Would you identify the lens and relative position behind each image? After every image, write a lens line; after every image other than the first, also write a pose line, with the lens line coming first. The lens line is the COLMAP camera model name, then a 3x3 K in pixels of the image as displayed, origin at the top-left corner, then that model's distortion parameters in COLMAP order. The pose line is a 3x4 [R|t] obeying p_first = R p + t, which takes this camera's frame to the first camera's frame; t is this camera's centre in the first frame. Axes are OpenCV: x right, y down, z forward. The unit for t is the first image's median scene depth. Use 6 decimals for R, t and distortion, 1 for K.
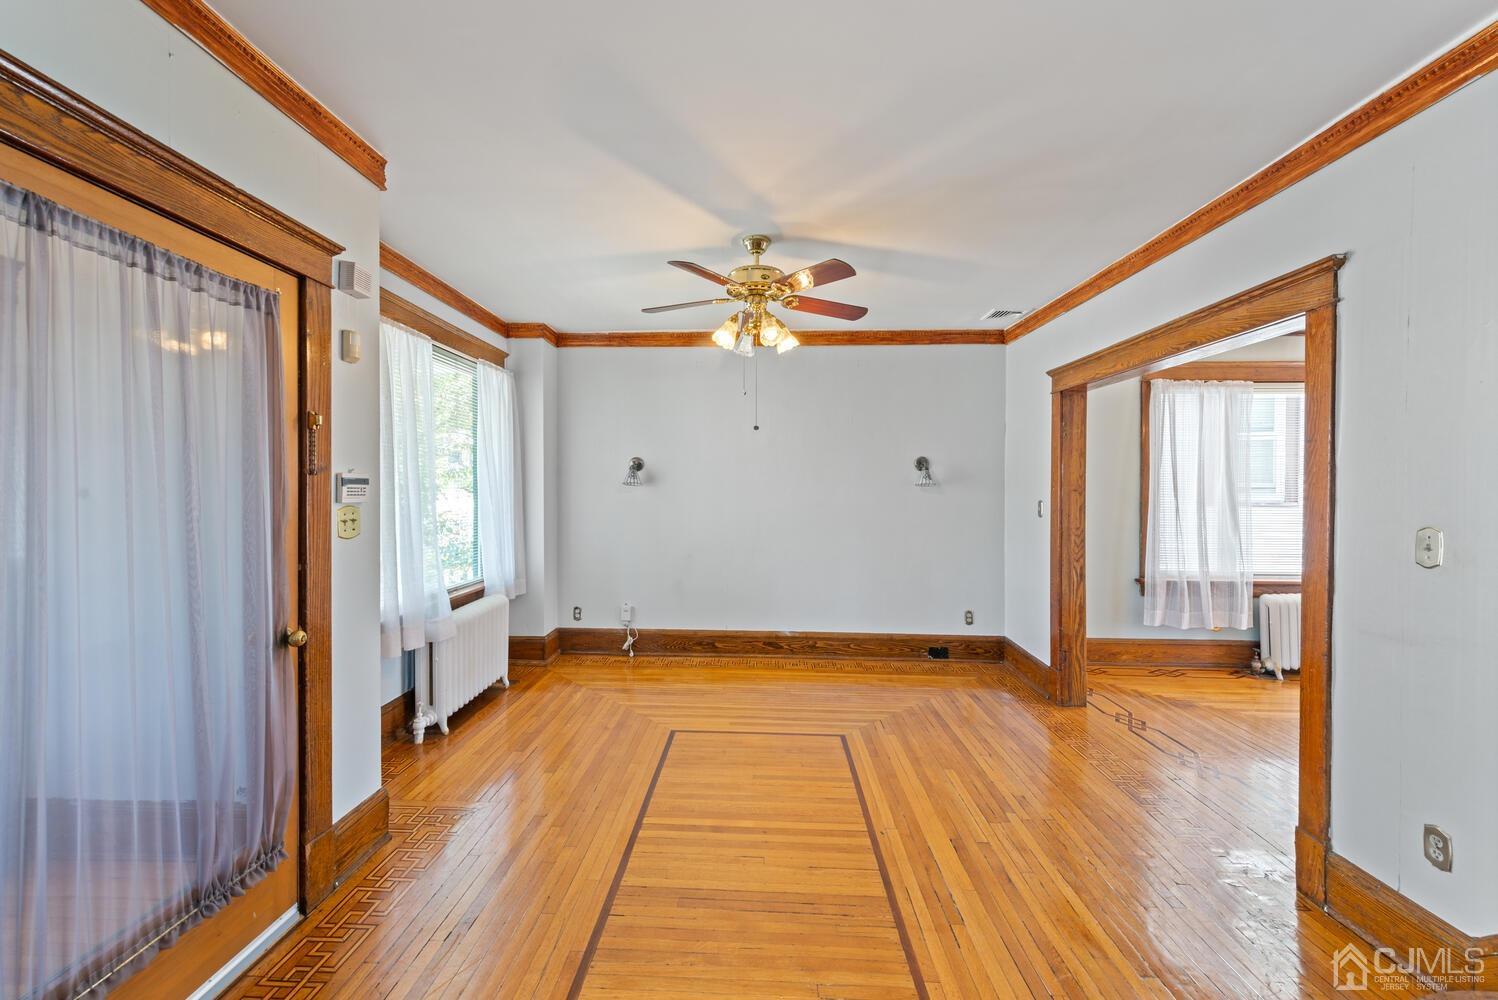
lens RADIAL K [[618.1, 0, 742.9], [0, 618.1, 491.1], [0, 0, 1]] dist [0.010235, -0.002494]
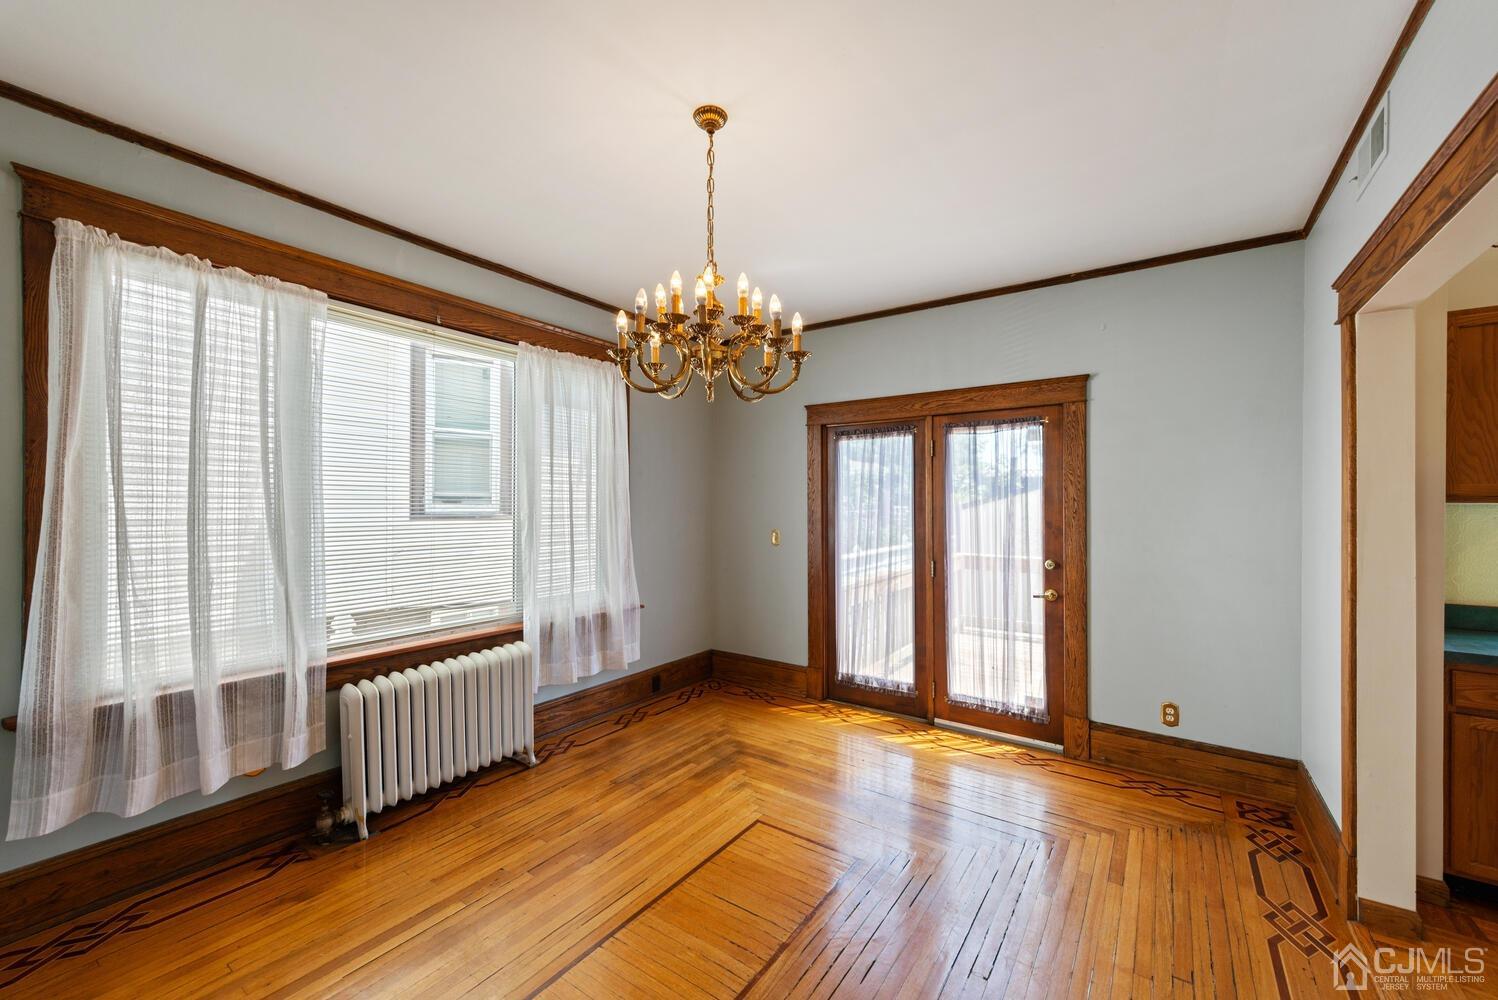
lens RADIAL K [[601.2, 0, 746.8], [0, 601.2, 502.2], [0, 0, 1]] dist [0.016604, -0.001834]
pose [[0.550412, 0.001810, 0.834891, 0.981429], [-0.000390, 0.999998, -0.001910, 0.009921], [-0.834893, 0.000726, 0.550412, 0.686429]]
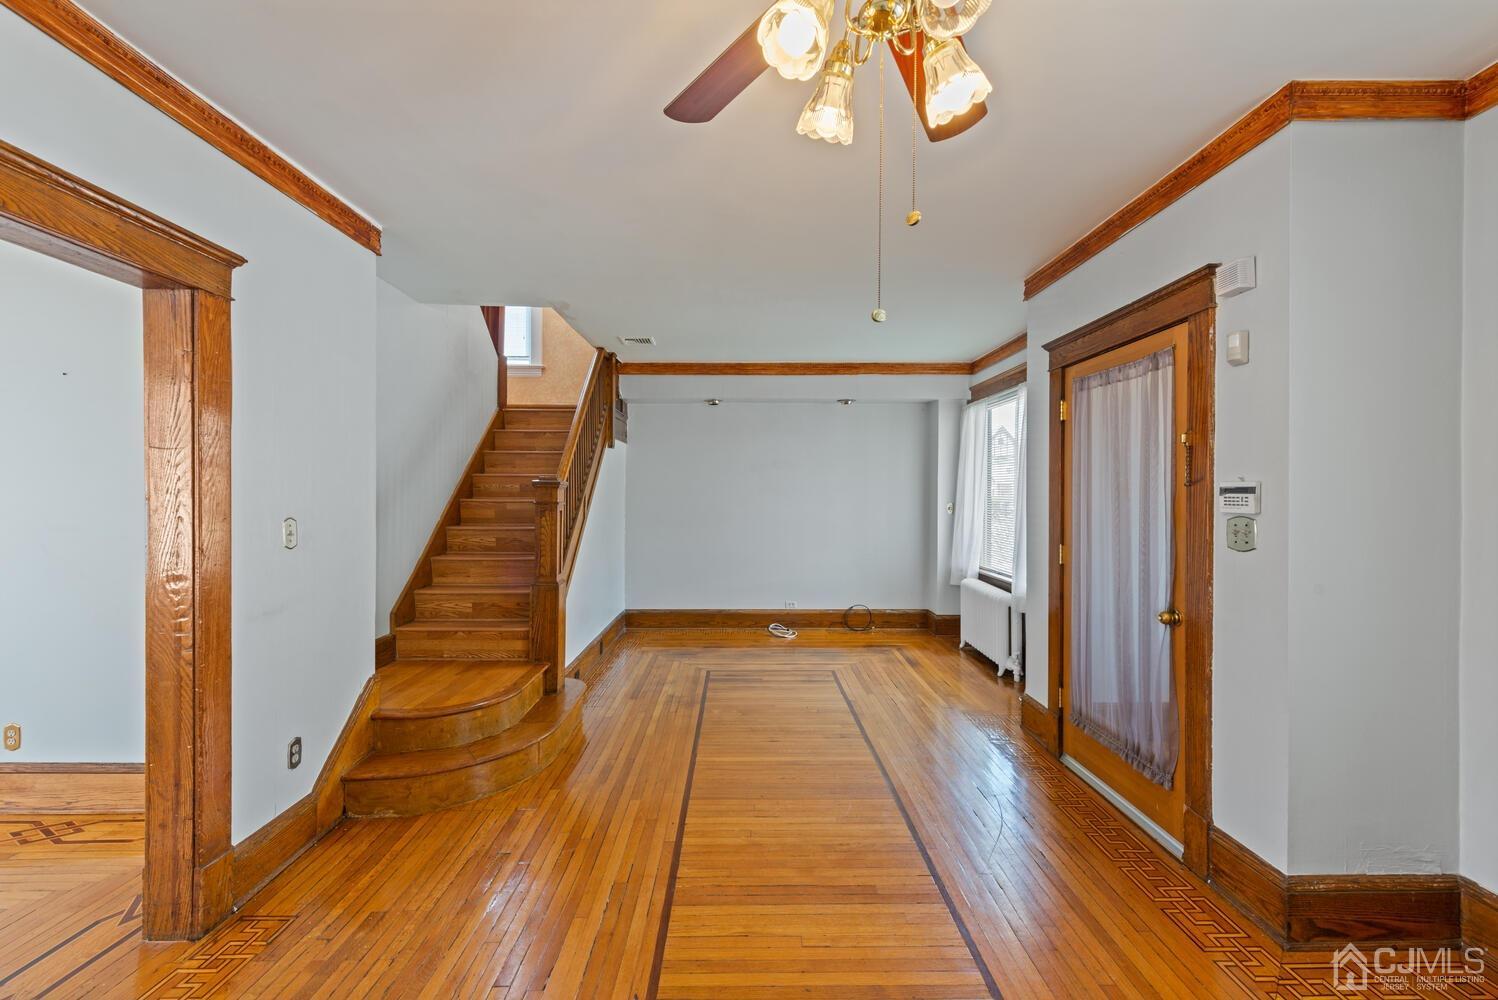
lens RADIAL K [[601.2, 0, 750.8], [0, 601.2, 496.5], [0, 0, 1]] dist [0.016604, -0.001834]
pose [[-0.998527, -0.009859, -0.053363, 0.130412], [-0.010088, 0.999941, 0.004028, -0.002490], [0.053320, 0.004560, -0.998567, 1.549101]]
